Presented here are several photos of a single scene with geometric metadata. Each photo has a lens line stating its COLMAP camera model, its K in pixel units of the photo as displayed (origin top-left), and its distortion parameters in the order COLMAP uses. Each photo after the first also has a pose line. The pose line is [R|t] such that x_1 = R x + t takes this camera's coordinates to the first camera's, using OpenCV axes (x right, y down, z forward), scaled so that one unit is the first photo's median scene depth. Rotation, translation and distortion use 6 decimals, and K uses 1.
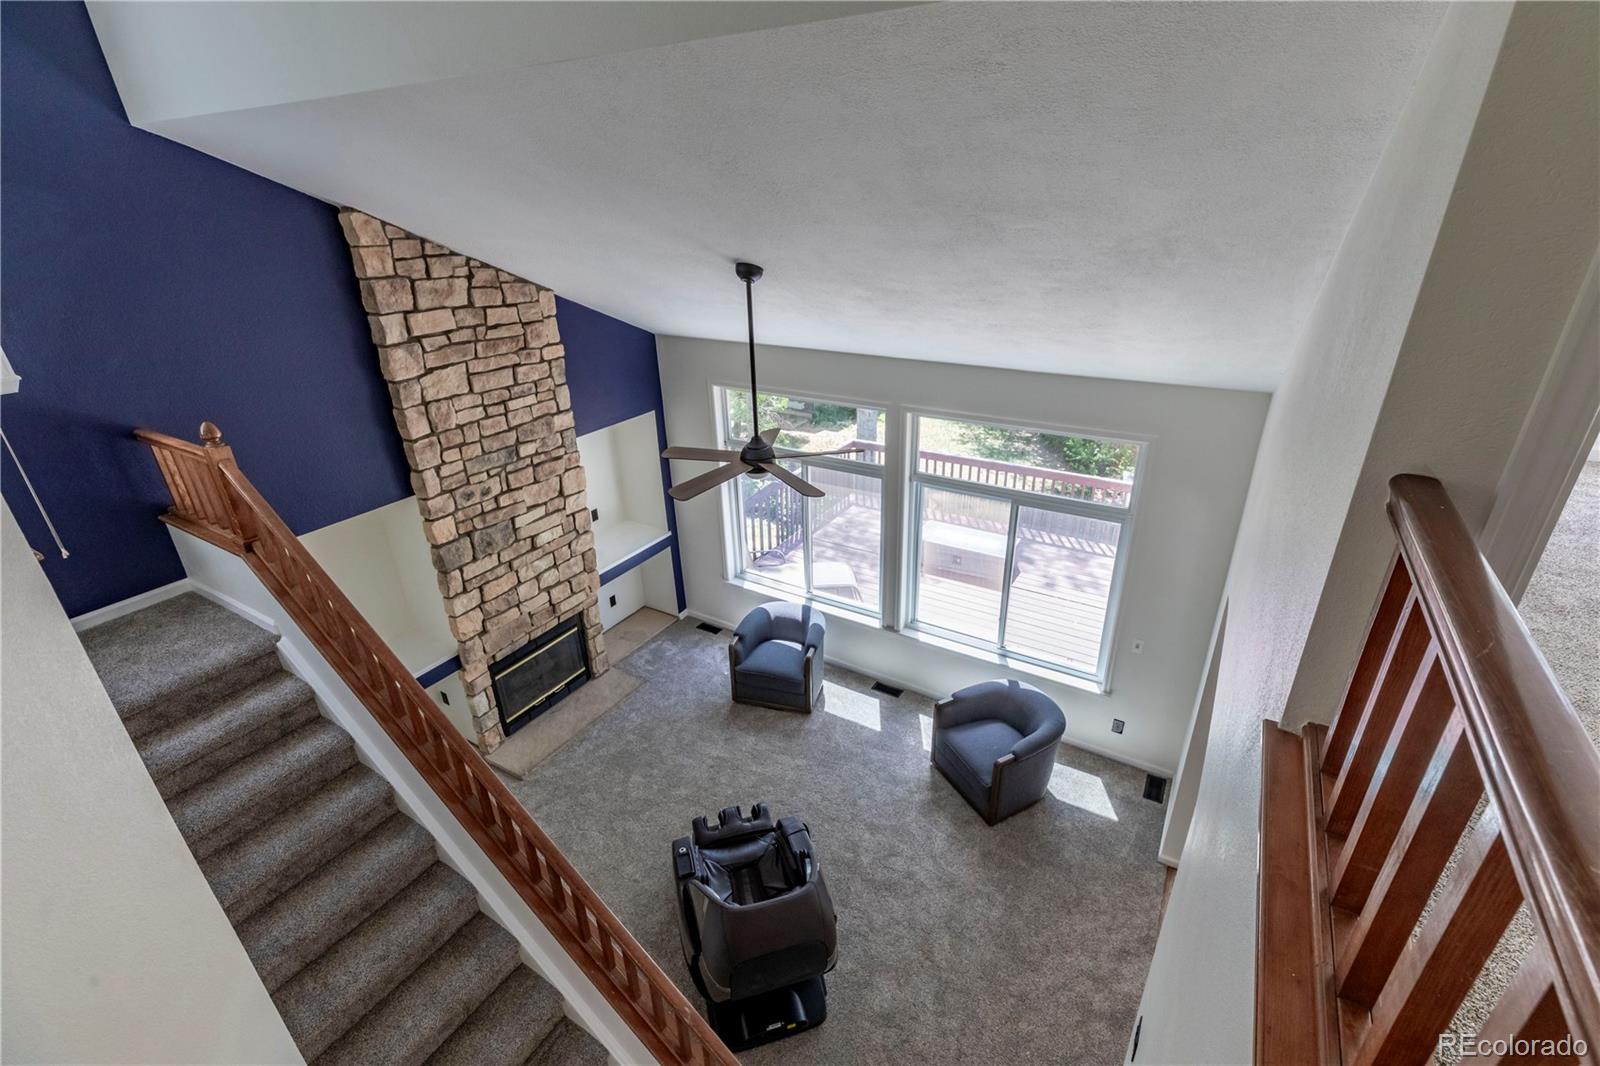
lens RADIAL K [[719.5, 0, 795.8], [0, 719.5, 516.3], [0, 0, 1]] dist [0.004008, -0.000454]
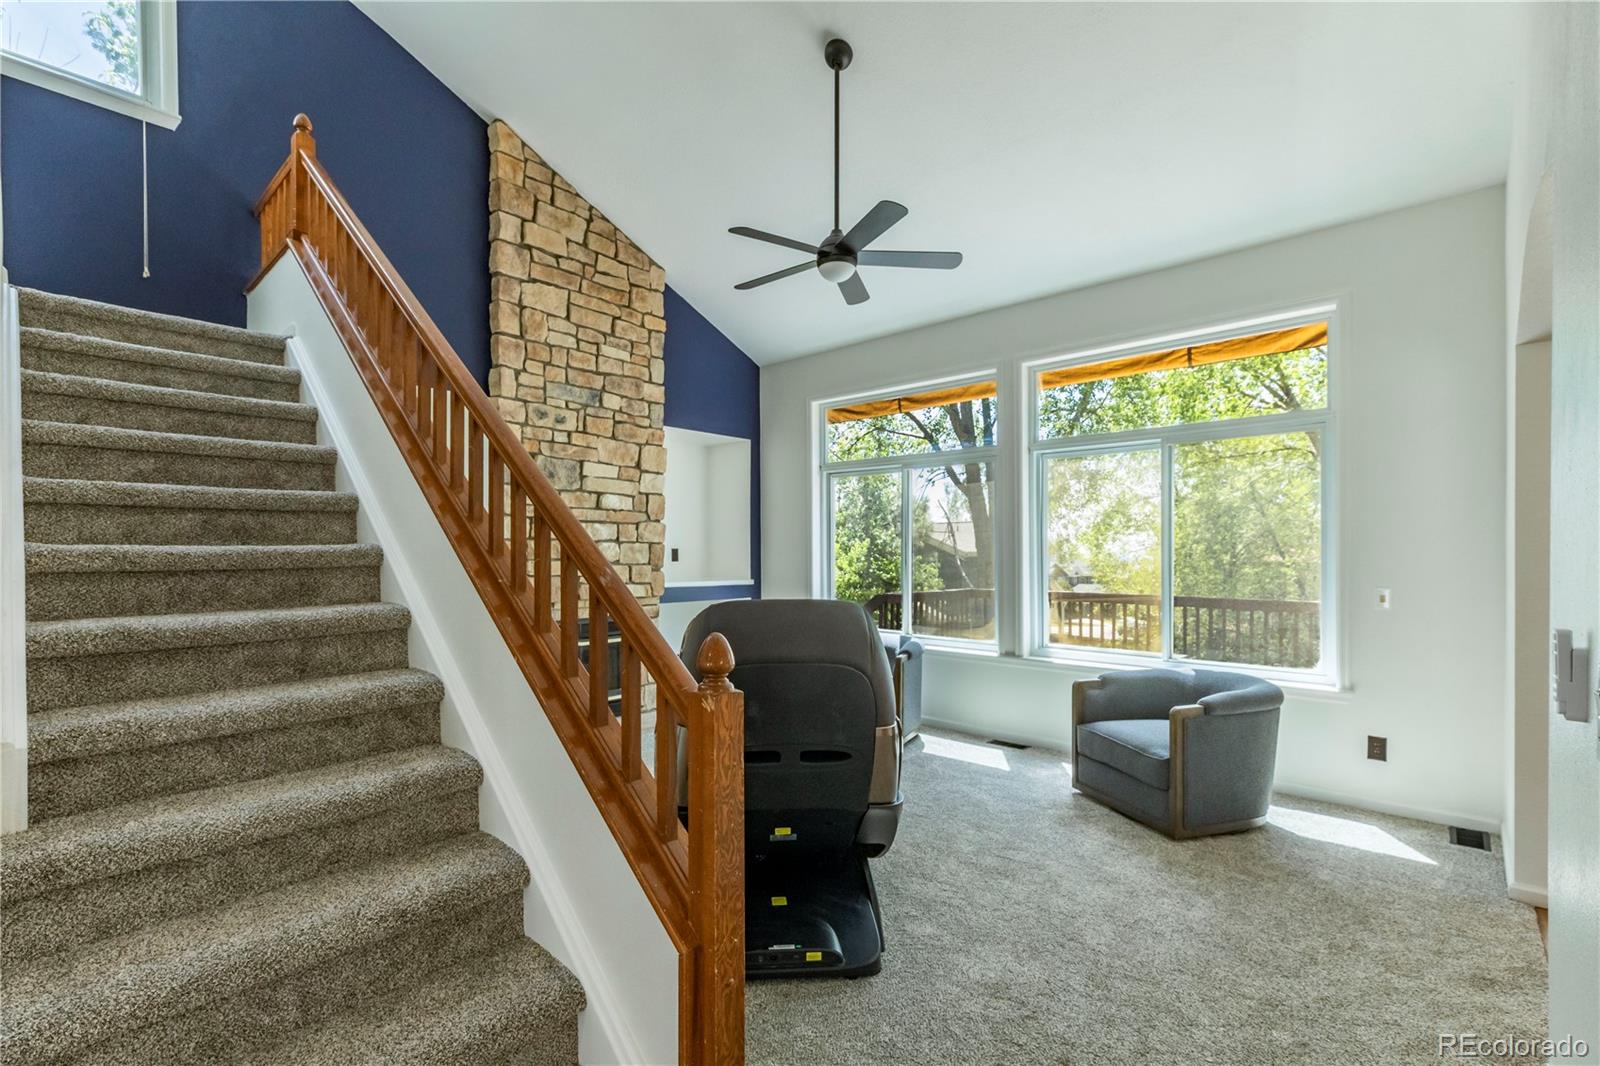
lens RADIAL K [[719.5, 0, 779.9], [0, 719.5, 558.6], [0, 0, 1]] dist [0.004008, -0.000454]
pose [[0.978636, 0.027391, -0.203769, 0.055354], [-0.109238, 0.908896, -0.402461, 0.495022], [0.174181, 0.416122, 0.892470, 0.280969]]
